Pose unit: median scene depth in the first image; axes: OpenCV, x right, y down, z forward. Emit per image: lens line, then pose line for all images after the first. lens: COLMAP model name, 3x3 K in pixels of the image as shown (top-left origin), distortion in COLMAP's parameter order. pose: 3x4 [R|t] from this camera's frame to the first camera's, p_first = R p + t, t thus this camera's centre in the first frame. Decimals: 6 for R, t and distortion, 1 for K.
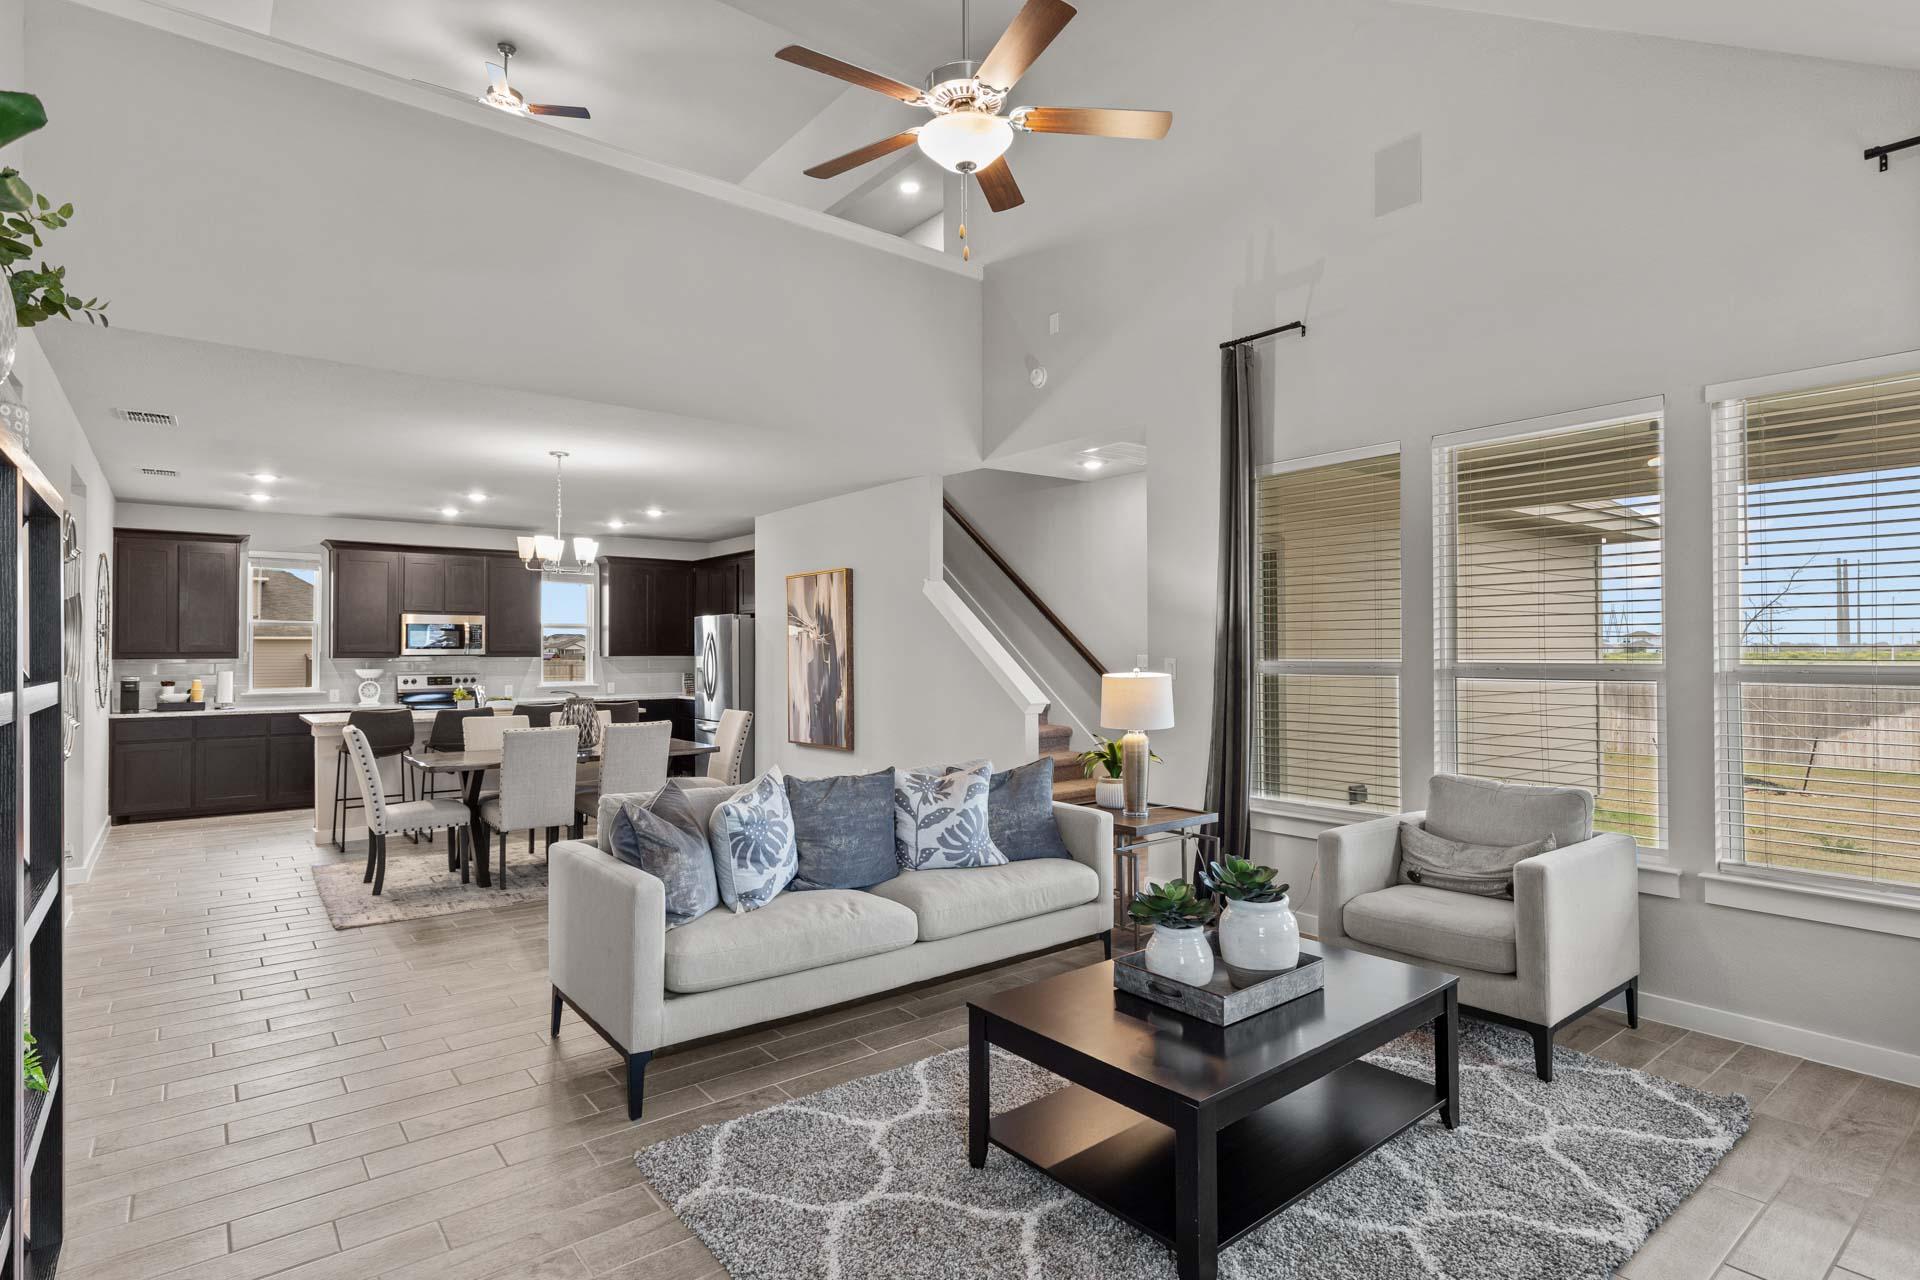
lens RADIAL K [[968.8, 0, 960.0], [0, 968.8, 640.0], [0, 0, 1]] dist [-0.000670, 0.000077]
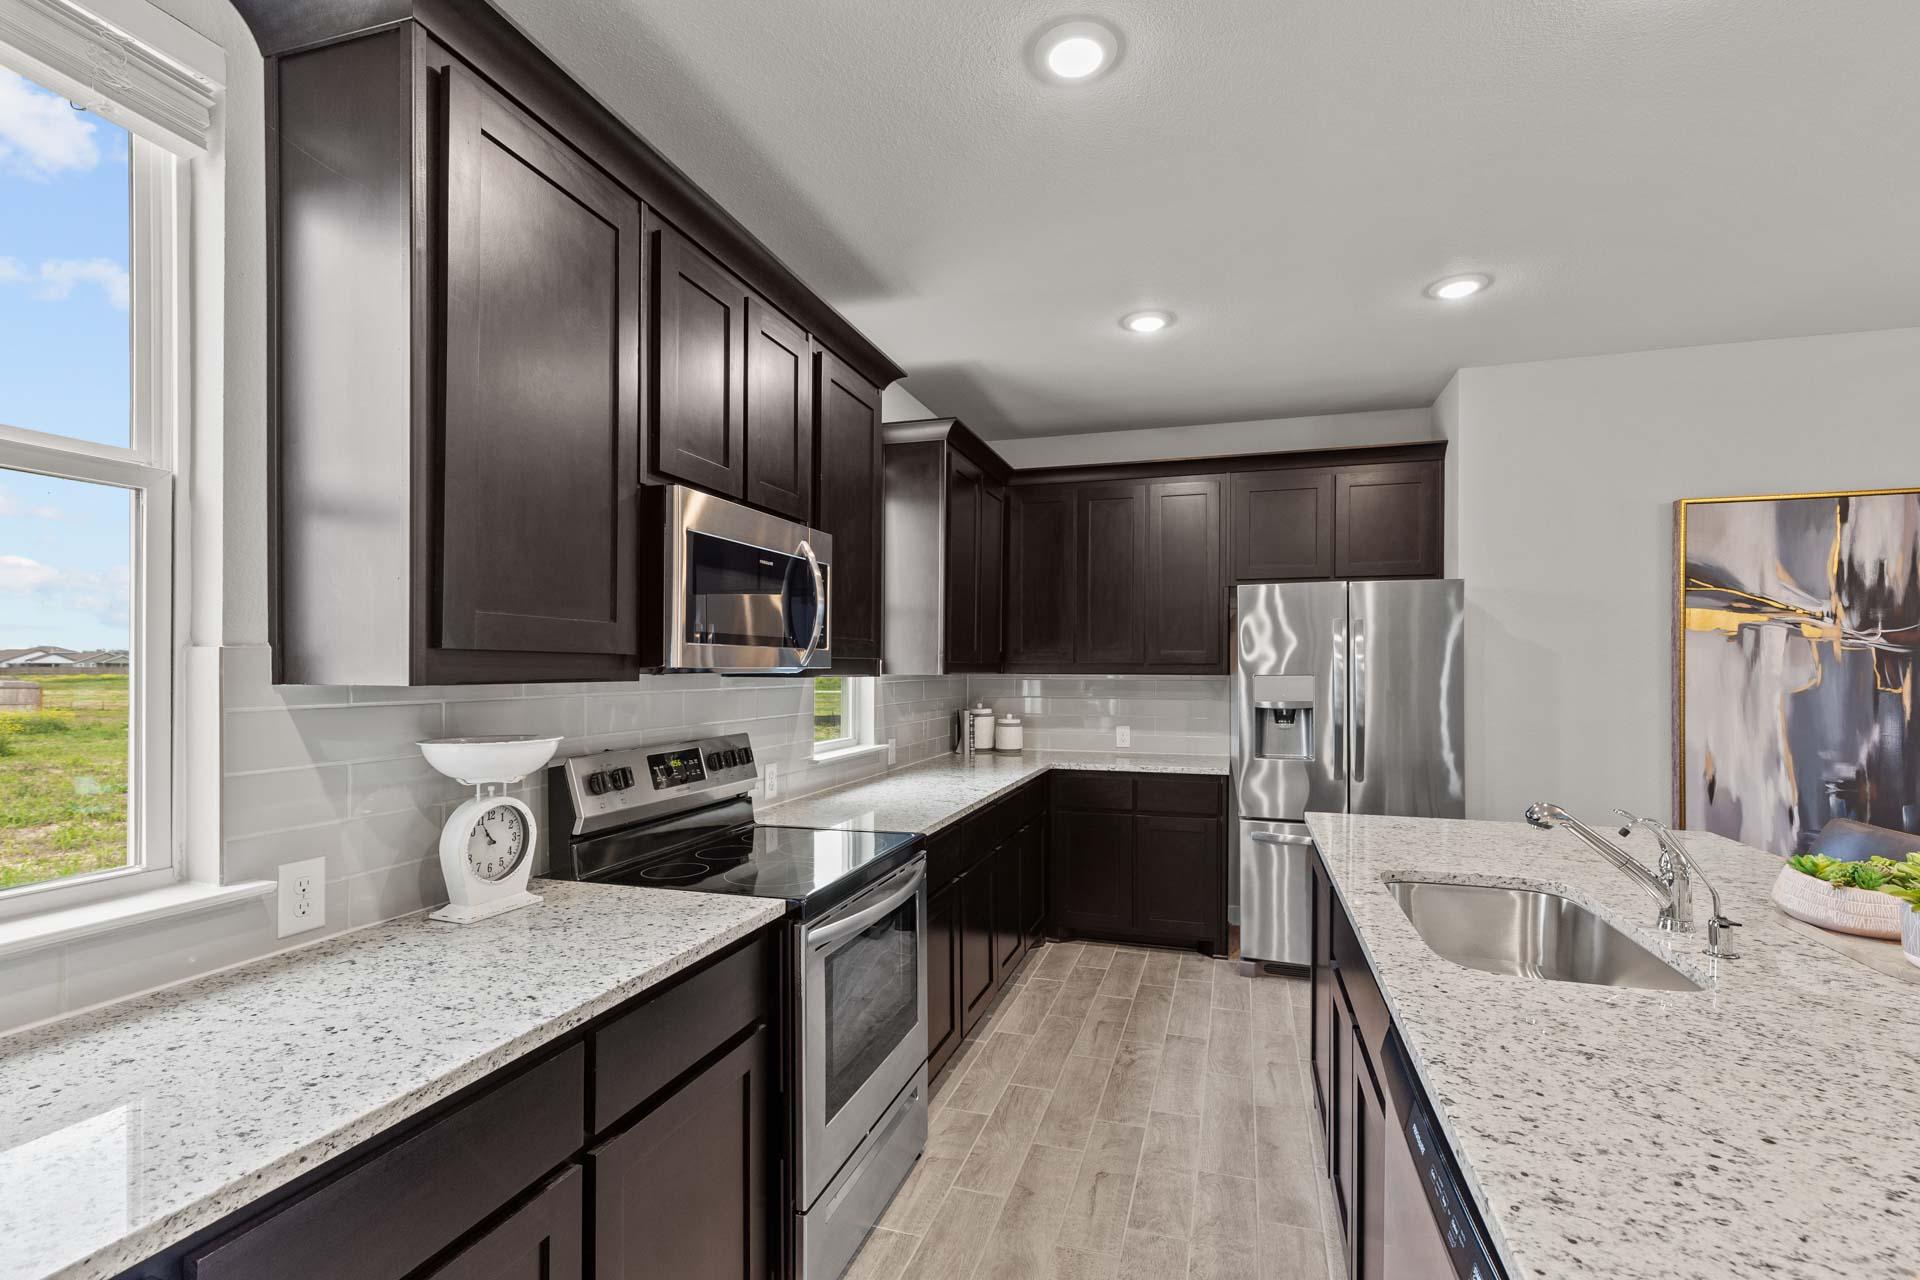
lens RADIAL K [[891.0, 0, 965.4], [0, 891.0, 669.5], [0, 0, 1]] dist [0.000635, 0.000553]
pose [[0.818282, 0.006589, 0.574779, -0.699627], [-0.011125, 0.999929, 0.004376, 0.015057], [-0.574709, -0.009975, 0.818297, 0.869023]]
